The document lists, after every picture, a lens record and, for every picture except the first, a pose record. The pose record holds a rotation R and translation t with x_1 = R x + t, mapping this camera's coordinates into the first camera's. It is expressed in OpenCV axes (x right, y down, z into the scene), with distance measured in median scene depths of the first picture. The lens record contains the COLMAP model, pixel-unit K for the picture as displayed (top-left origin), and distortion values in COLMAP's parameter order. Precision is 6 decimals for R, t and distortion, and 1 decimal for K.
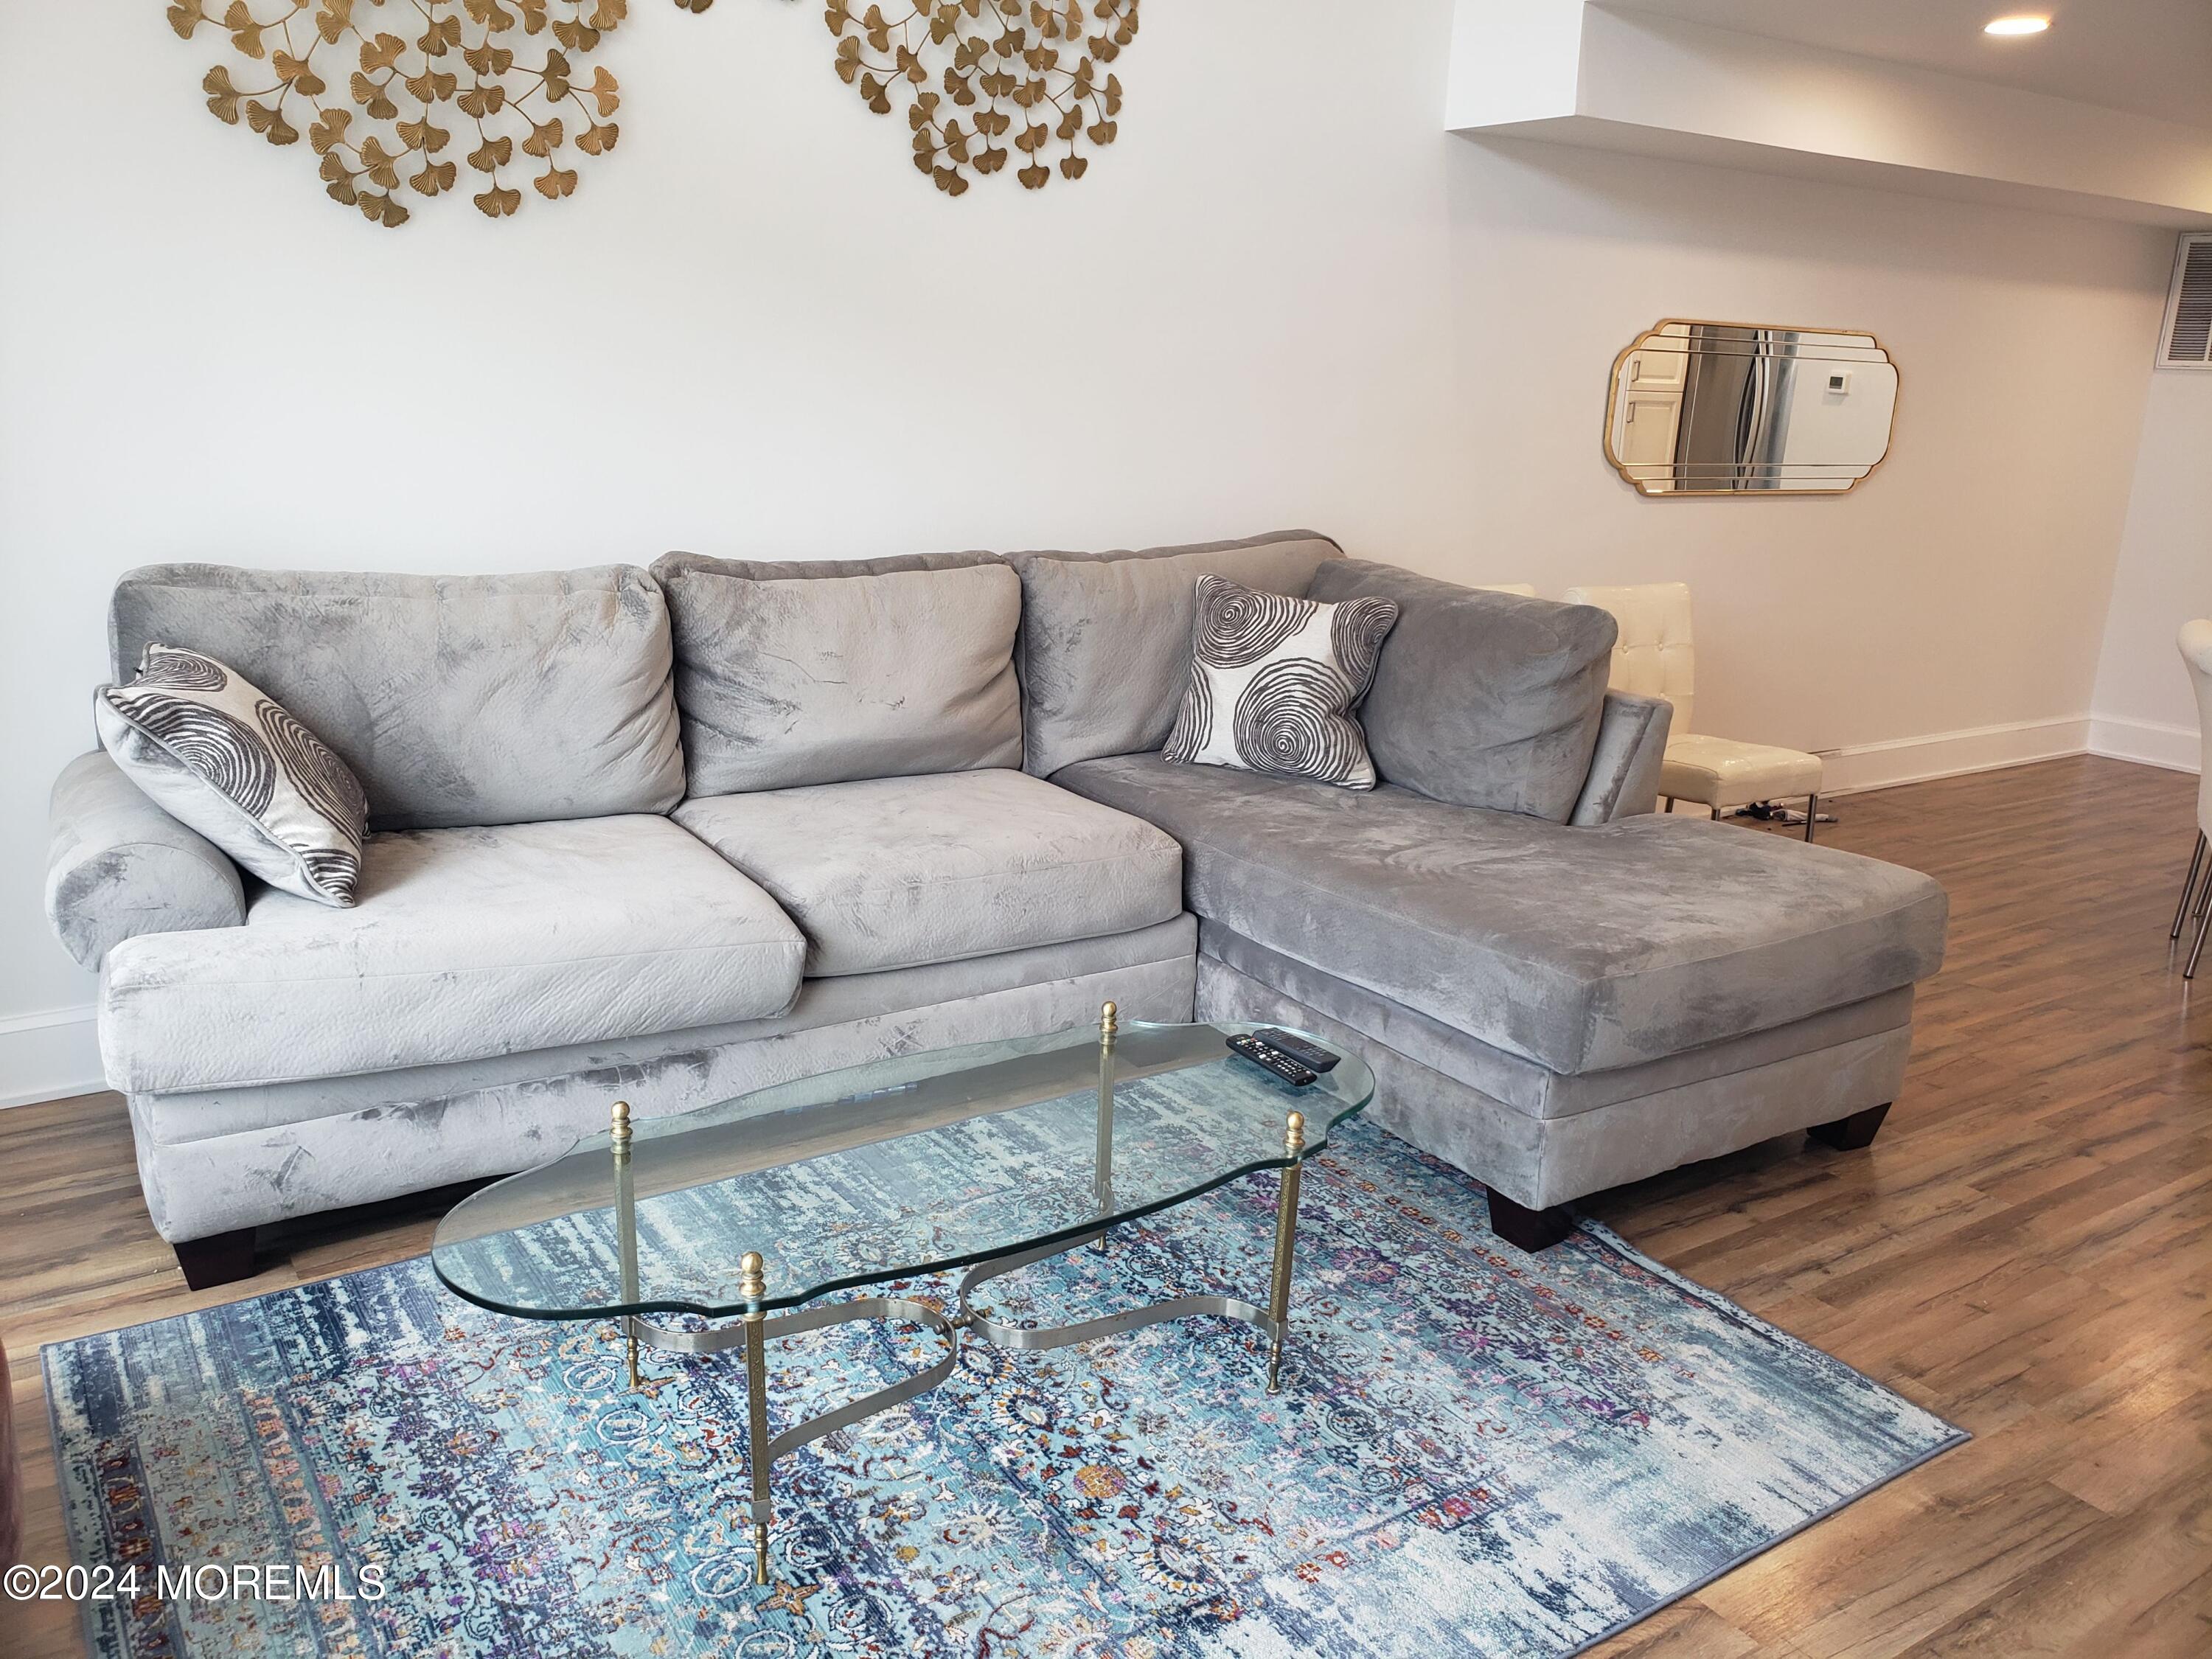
lens RADIAL K [[1727.5, 0, 1092.2], [0, 1727.5, 807.1], [0, 0, 1]] dist [0.023724, -0.020780]
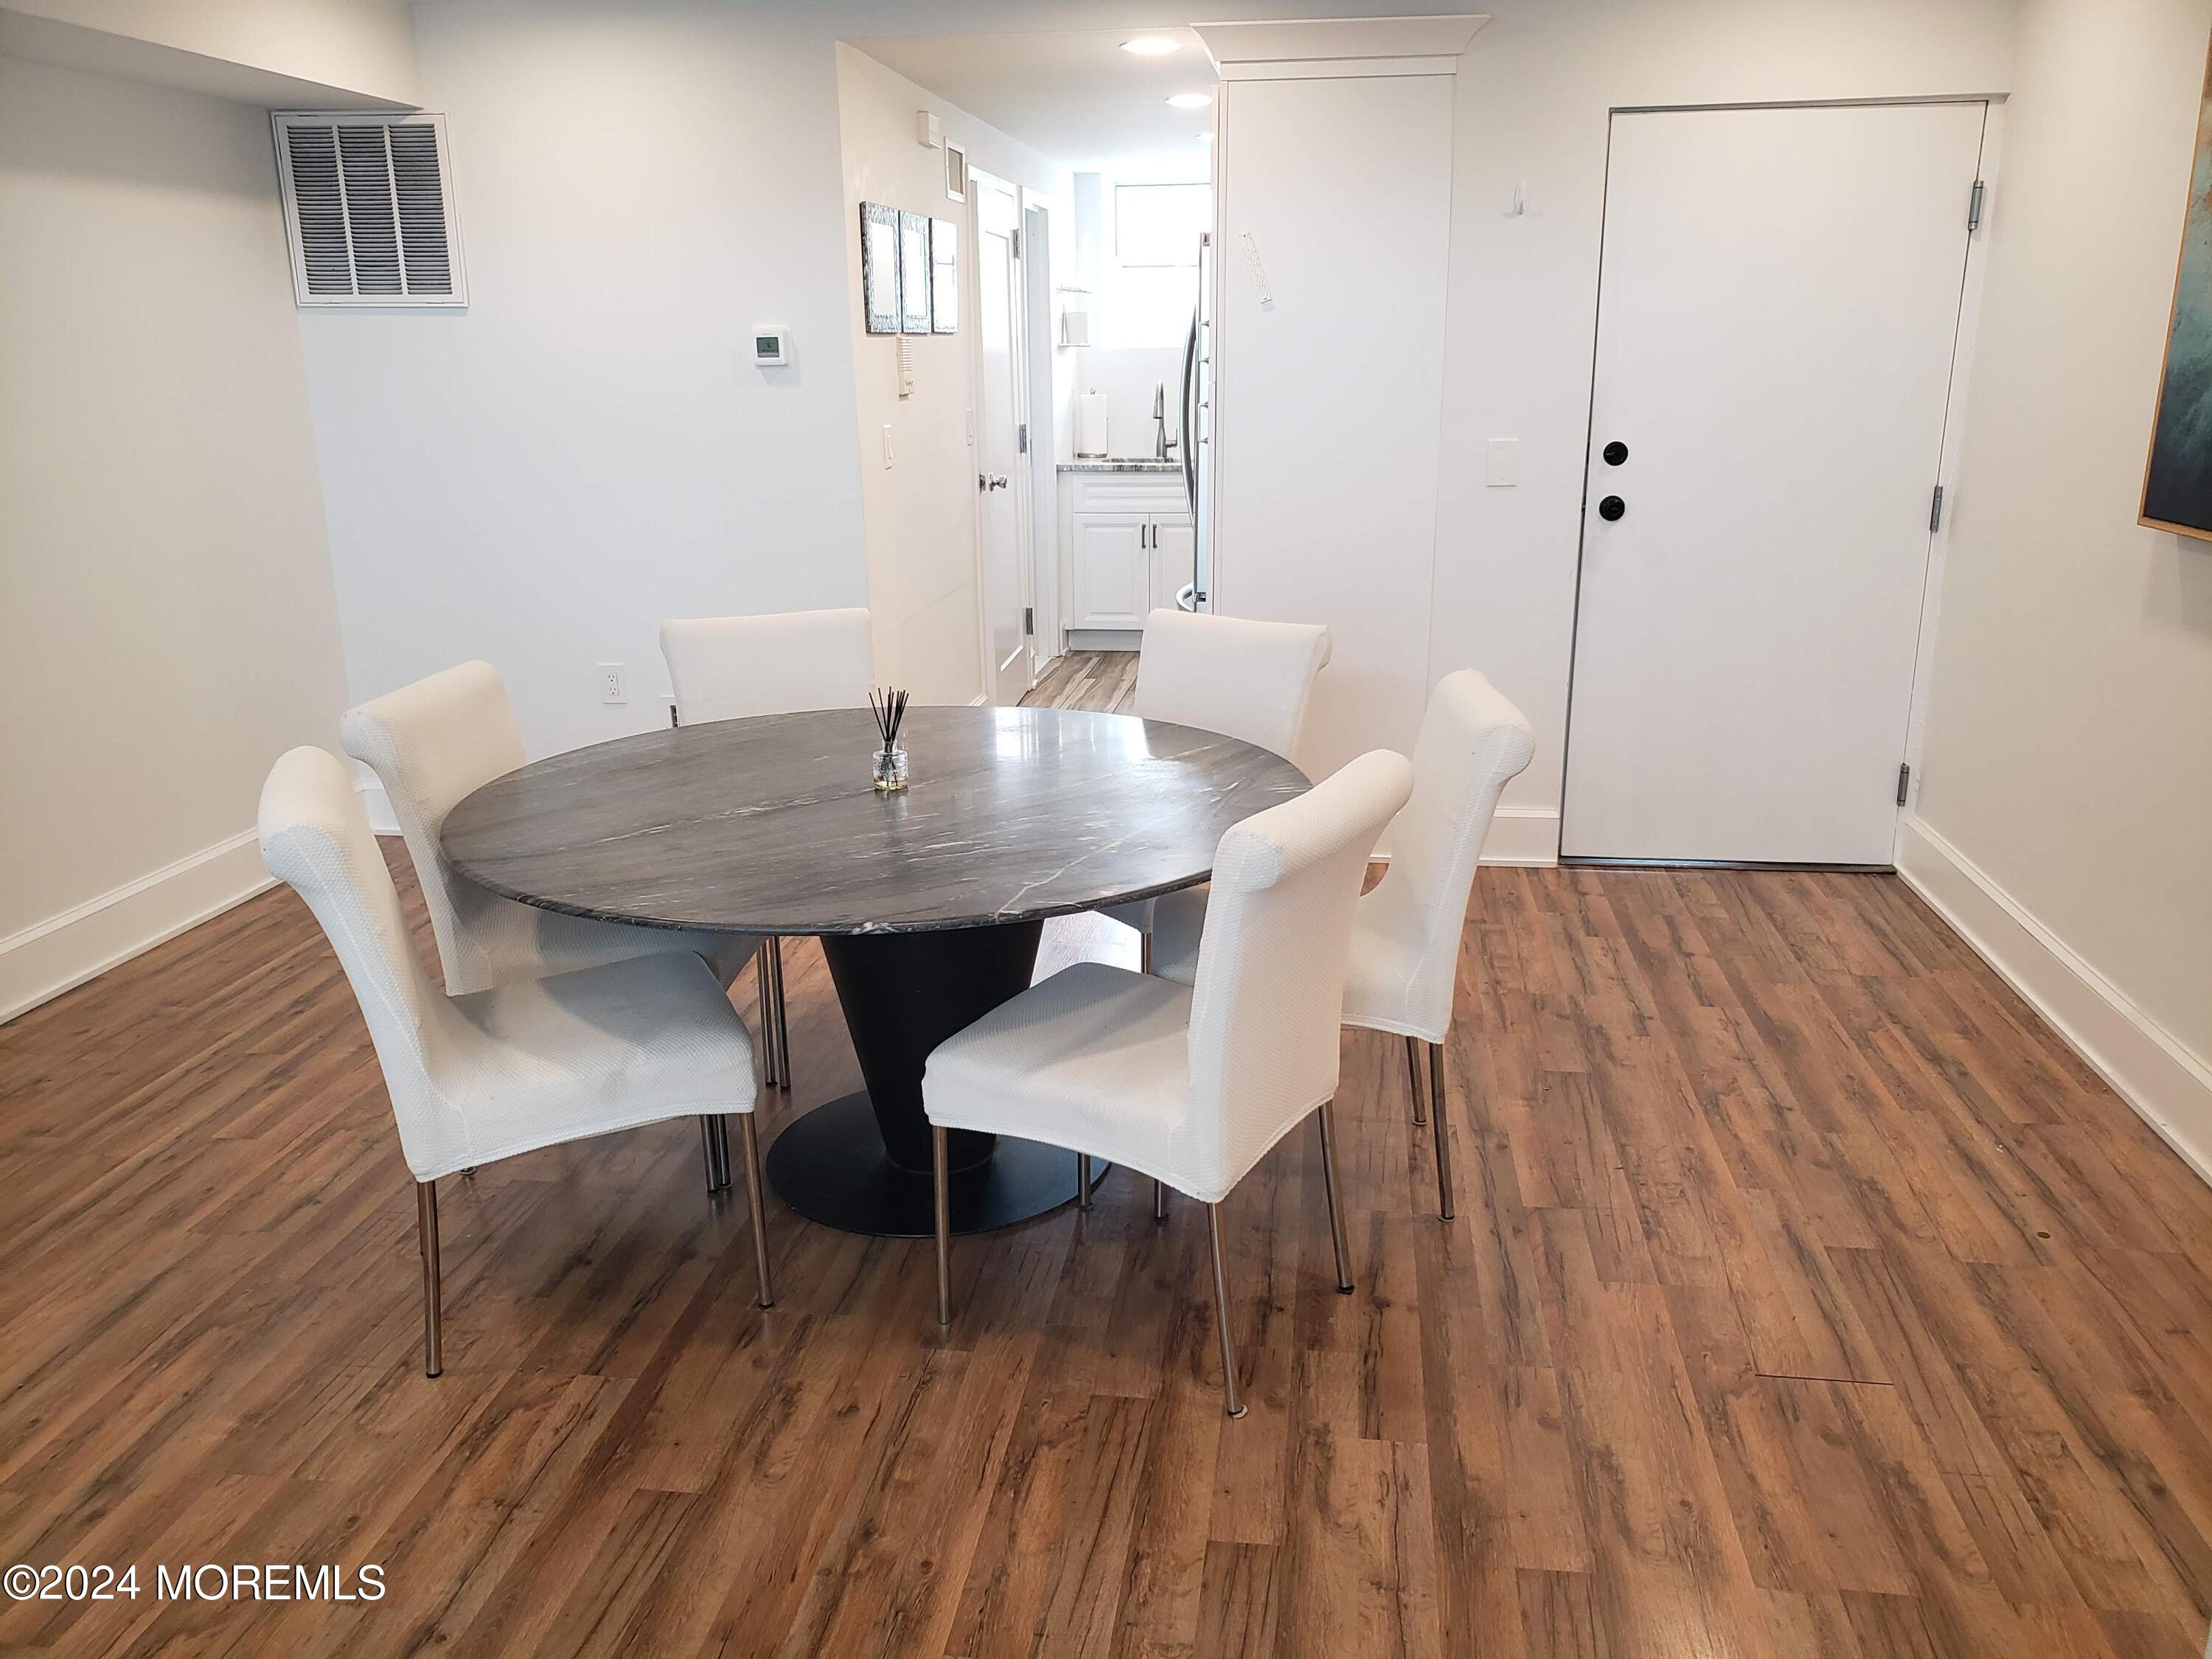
lens RADIAL K [[1727.5, 0, 1096.6], [0, 1727.5, 821.4], [0, 0, 1]] dist [0.023724, -0.020780]
pose [[0.658116, -0.244336, 0.712168, 0.472400], [0.219513, 0.967053, 0.128931, -0.119084], [-0.720206, 0.071479, 0.690068, 0.503664]]
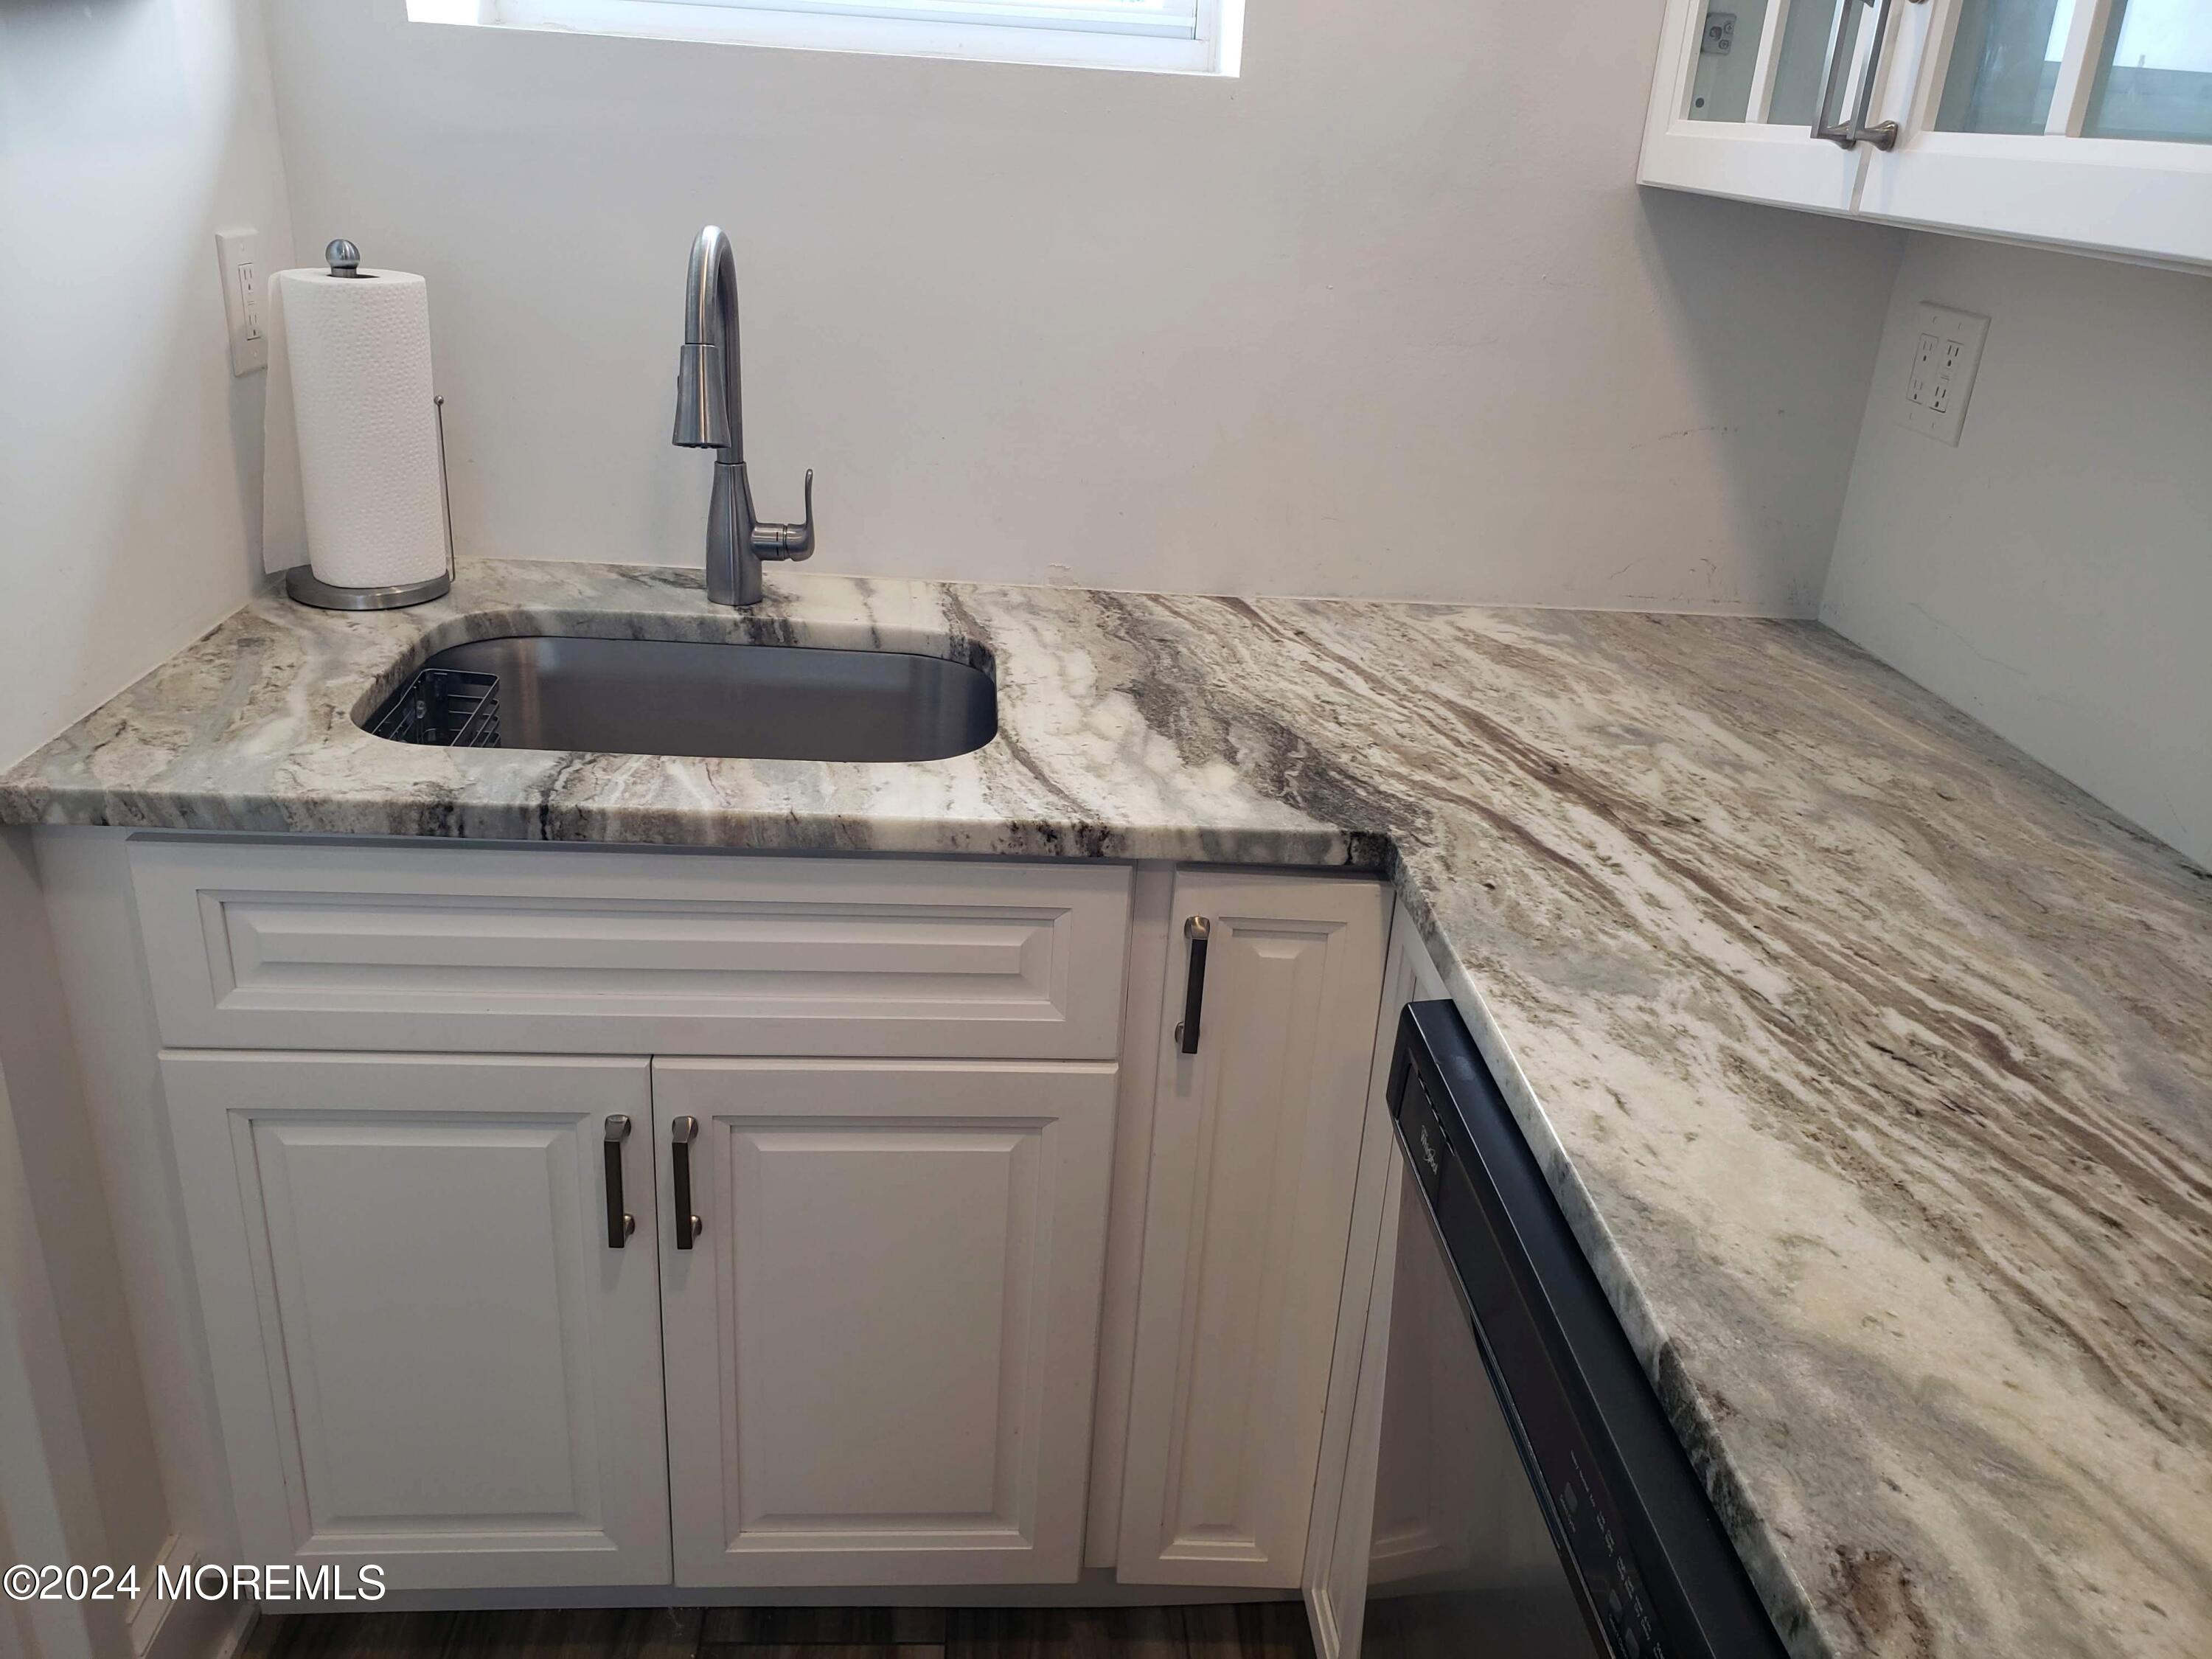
lens RADIAL K [[1727.5, 0, 1122.8], [0, 1727.5, 818.3], [0, 0, 1]] dist [0.023724, -0.020780]
pose [[0.480991, -0.350483, 0.803623, 1.867680], [0.172521, 0.936534, 0.305190, -0.331248], [-0.859584, -0.008152, 0.510930, 1.606778]]
